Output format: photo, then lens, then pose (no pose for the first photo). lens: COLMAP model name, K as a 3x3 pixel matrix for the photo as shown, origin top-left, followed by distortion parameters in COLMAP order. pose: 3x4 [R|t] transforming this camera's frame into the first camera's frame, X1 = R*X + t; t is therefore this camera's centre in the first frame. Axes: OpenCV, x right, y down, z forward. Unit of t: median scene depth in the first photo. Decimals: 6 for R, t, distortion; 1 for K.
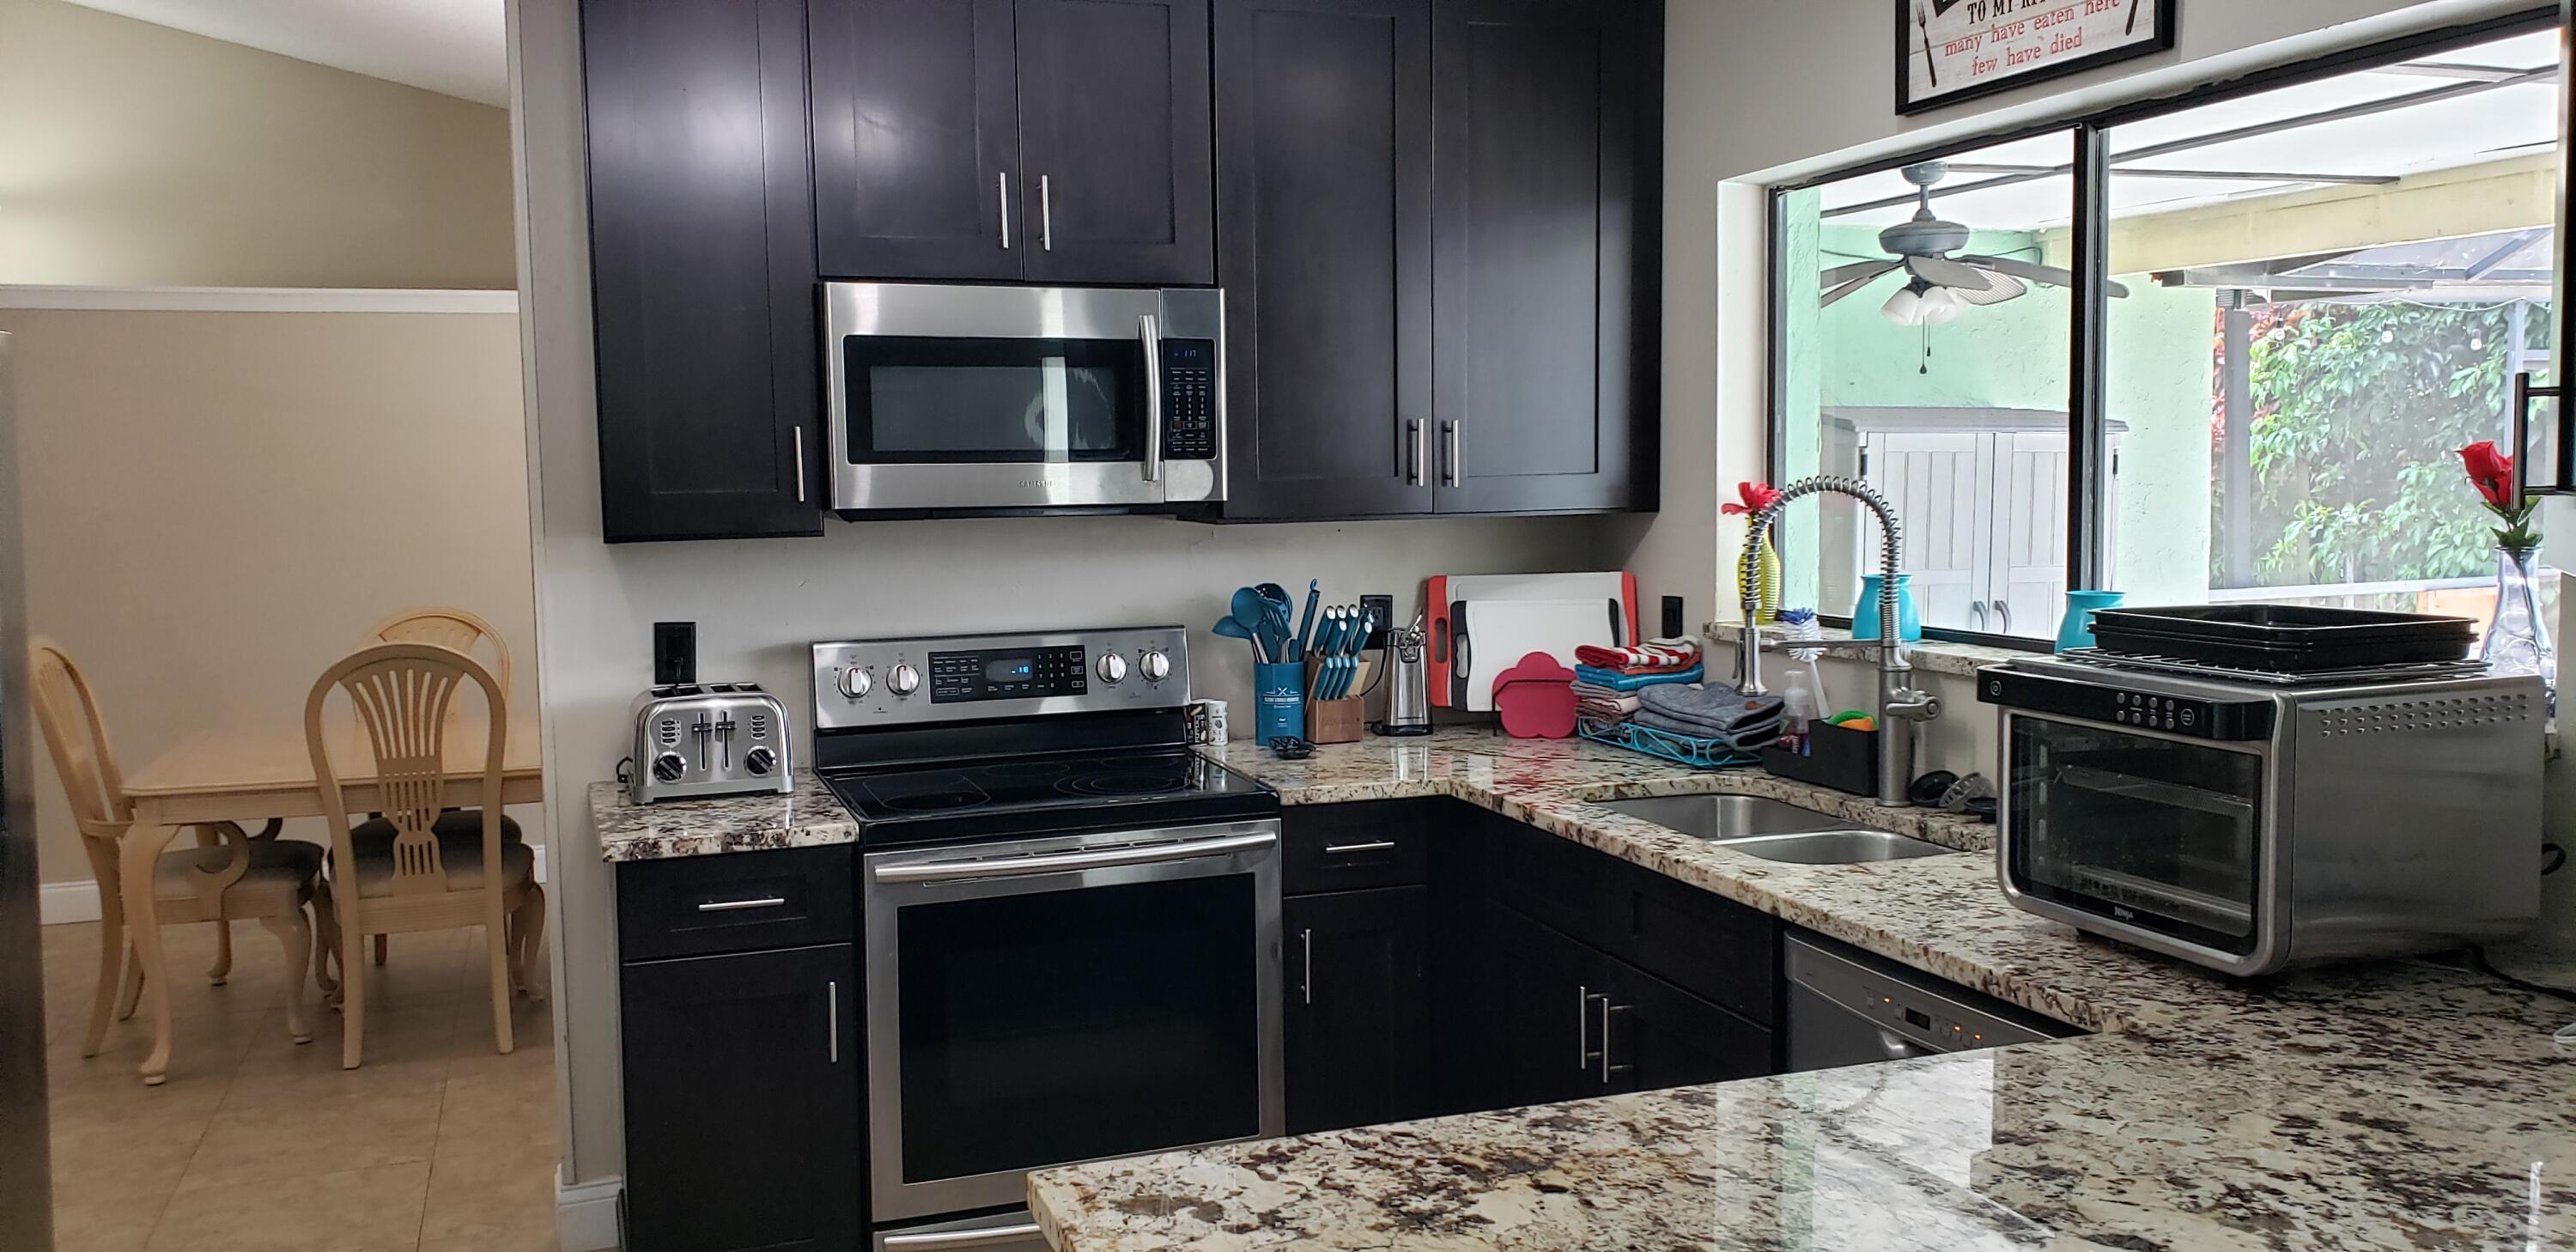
lens RADIAL K [[2007.5, 0, 1291.2], [0, 2007.5, 602.3], [0, 0, 1]] dist [0.091039, -0.121141]
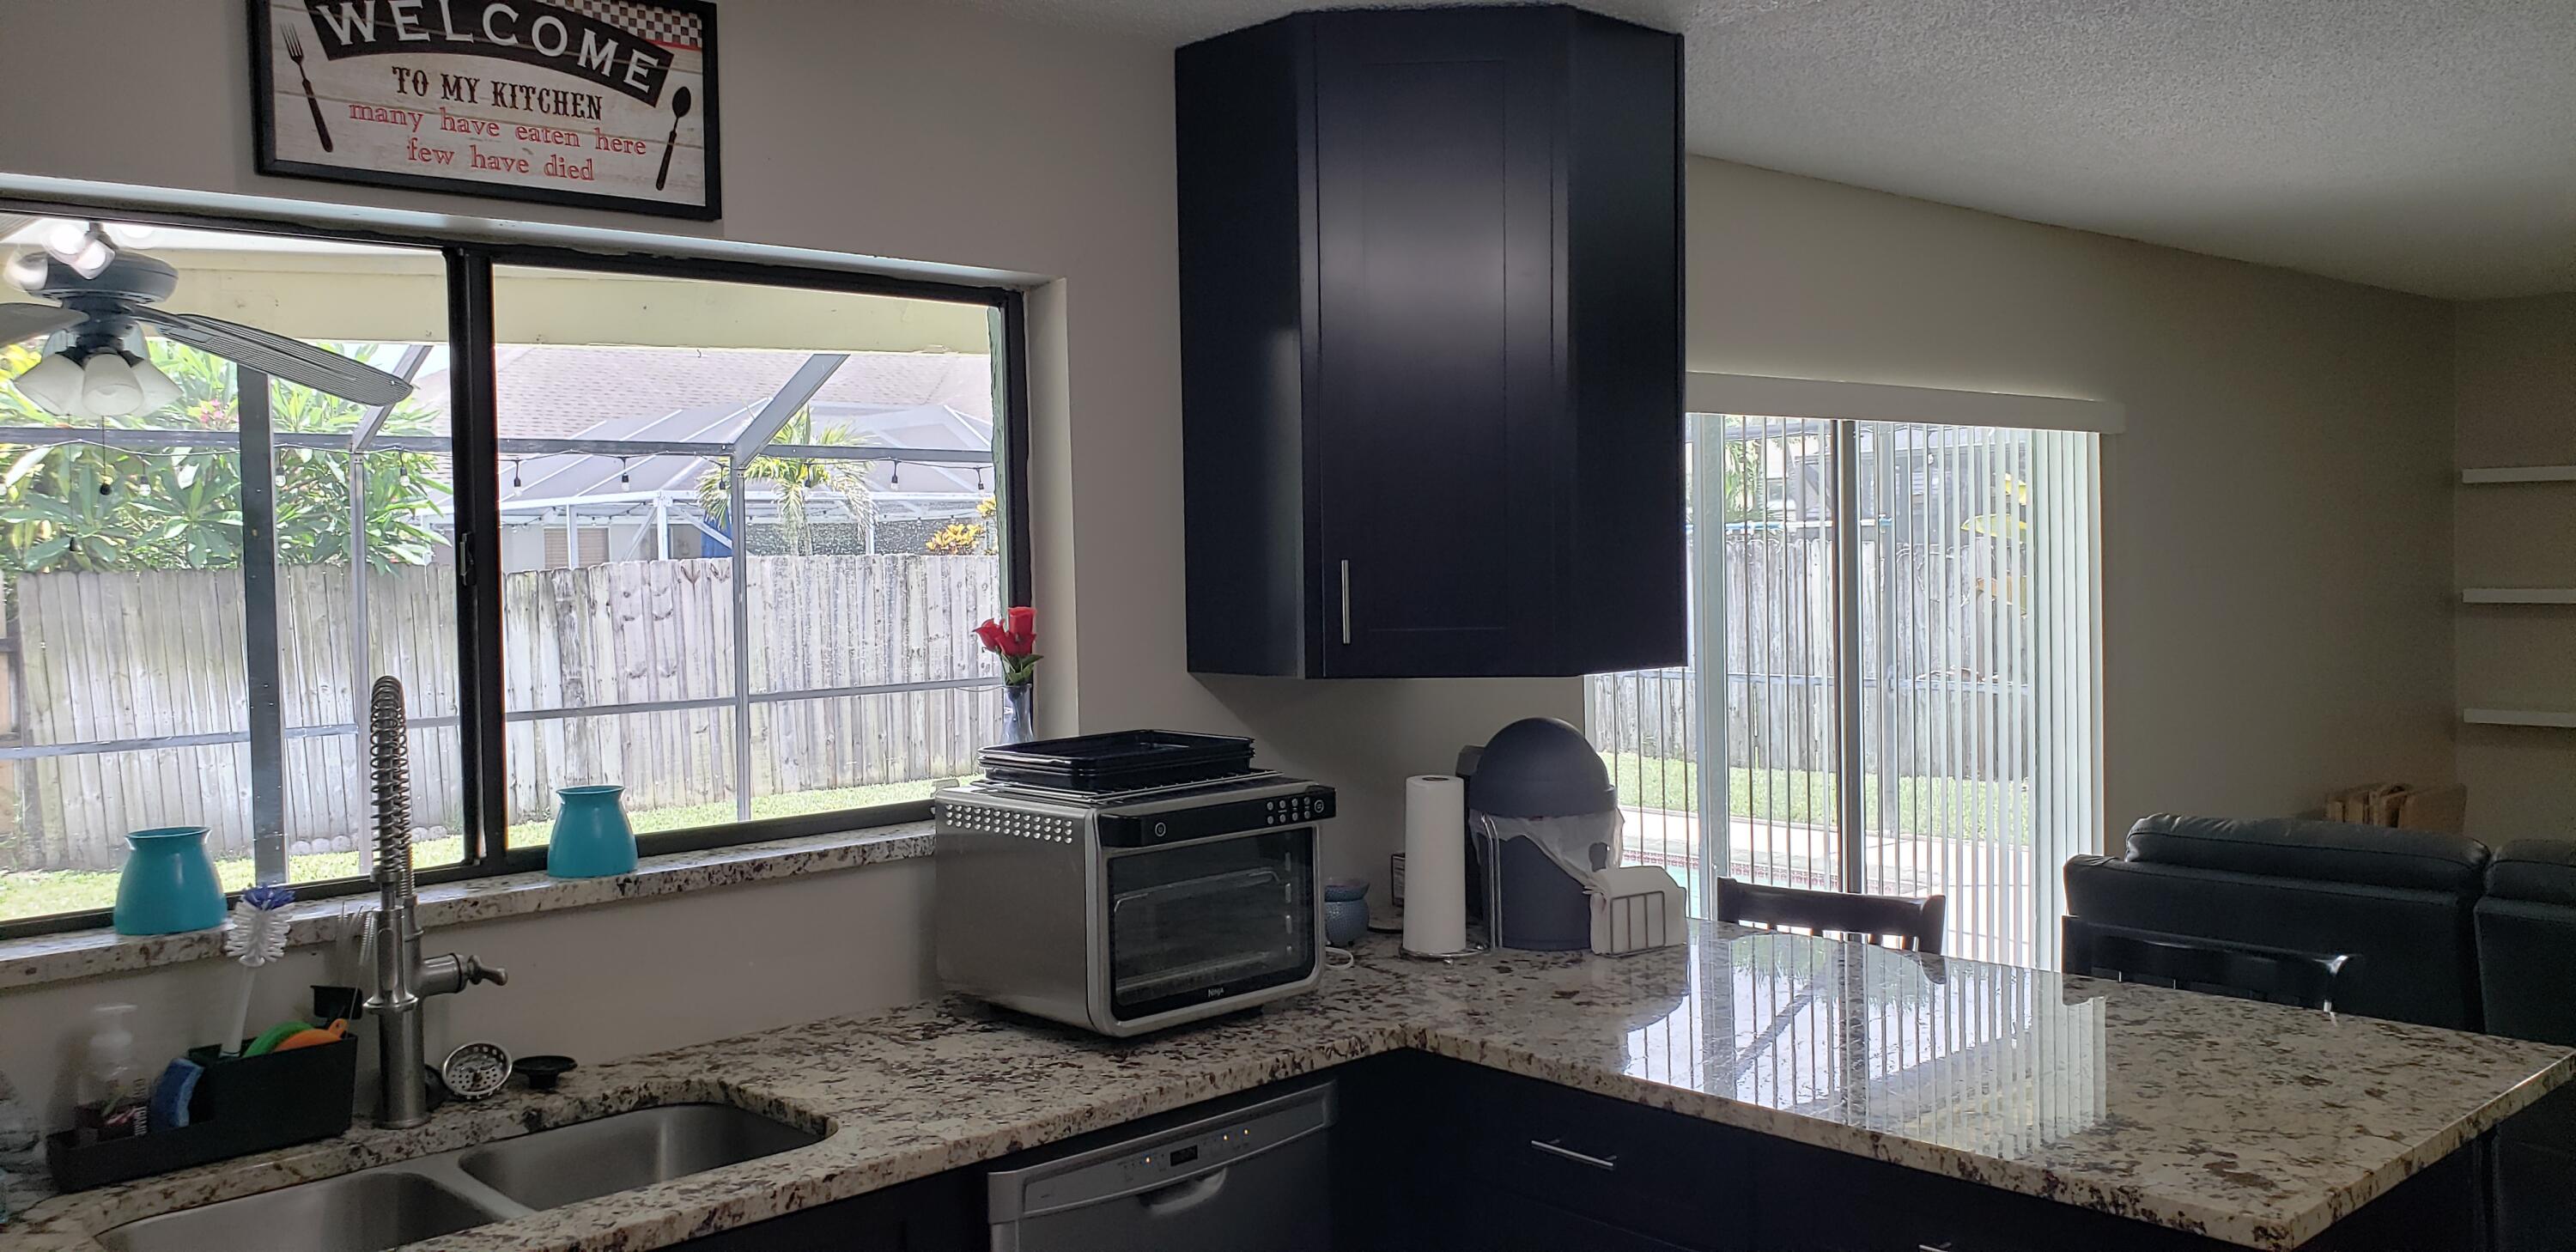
lens RADIAL K [[2007.5, 0, 1268.8], [0, 2007.5, 581.1], [0, 0, 1]] dist [0.091039, -0.121141]
pose [[-0.372298, 0.006531, 0.928090, -0.501649], [0.096989, 0.994774, 0.031907, -0.087981], [-0.923031, 0.101893, -0.370986, 0.974900]]
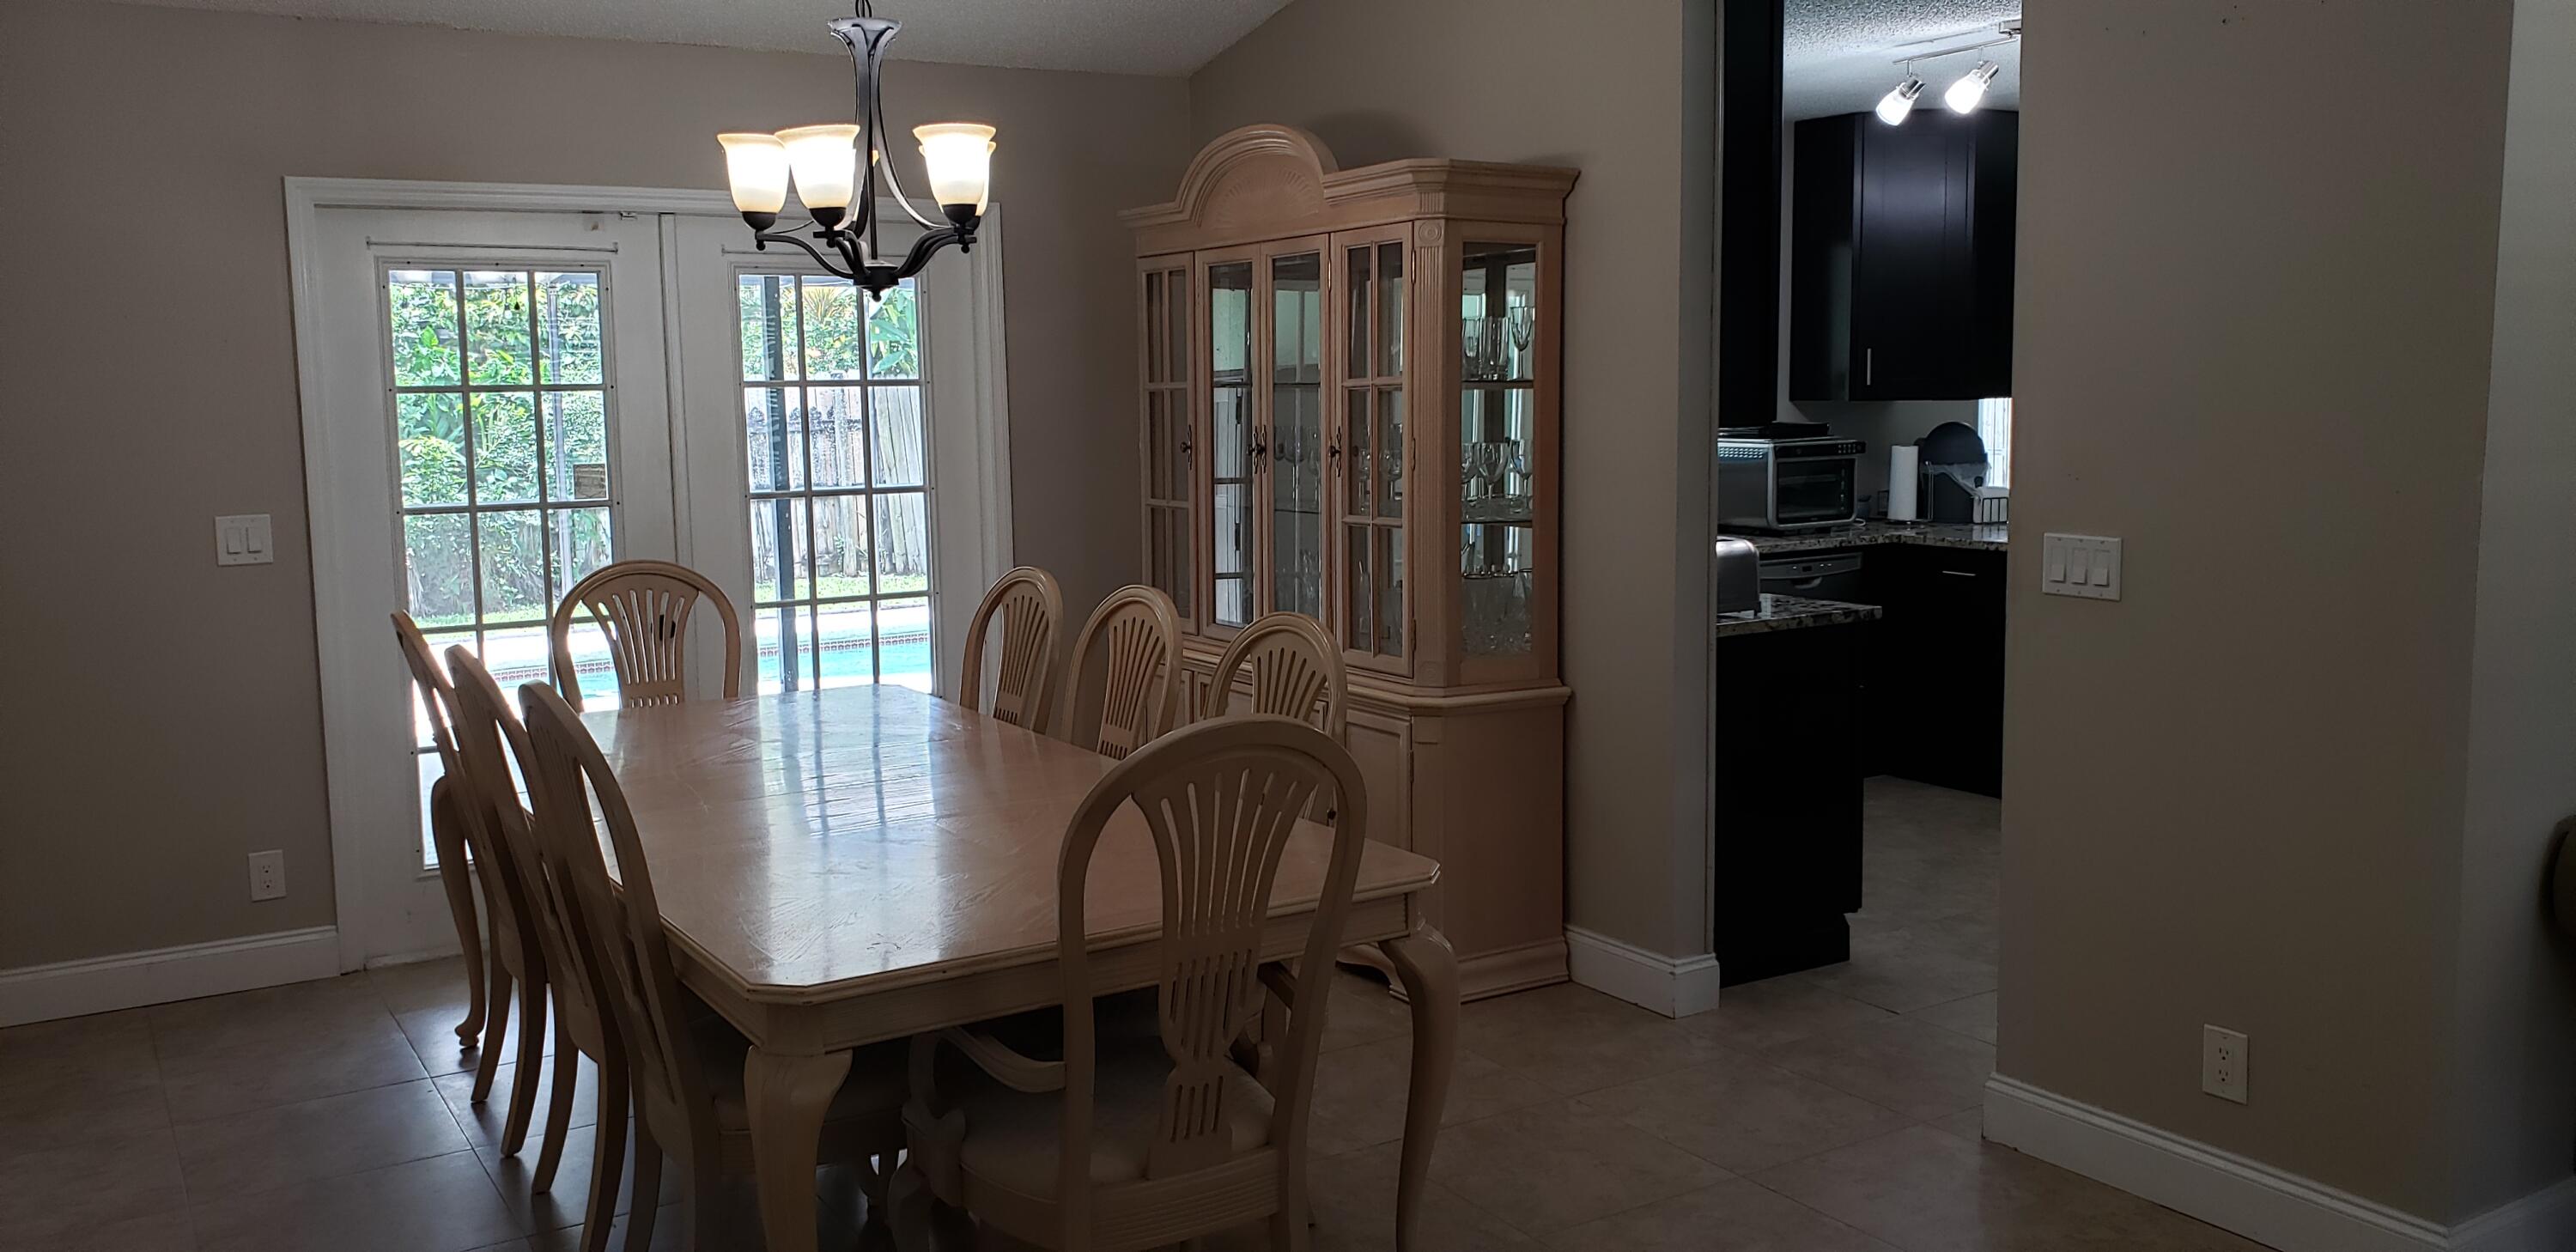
lens RADIAL K [[2007.5, 0, 1288.1], [0, 2007.5, 613.4], [0, 0, 1]] dist [0.091039, -0.121141]
pose [[-0.192782, -0.097010, 0.976434, -1.710029], [0.094423, 0.988649, 0.116866, -0.097939], [-0.976688, 0.114728, -0.181433, 1.648696]]
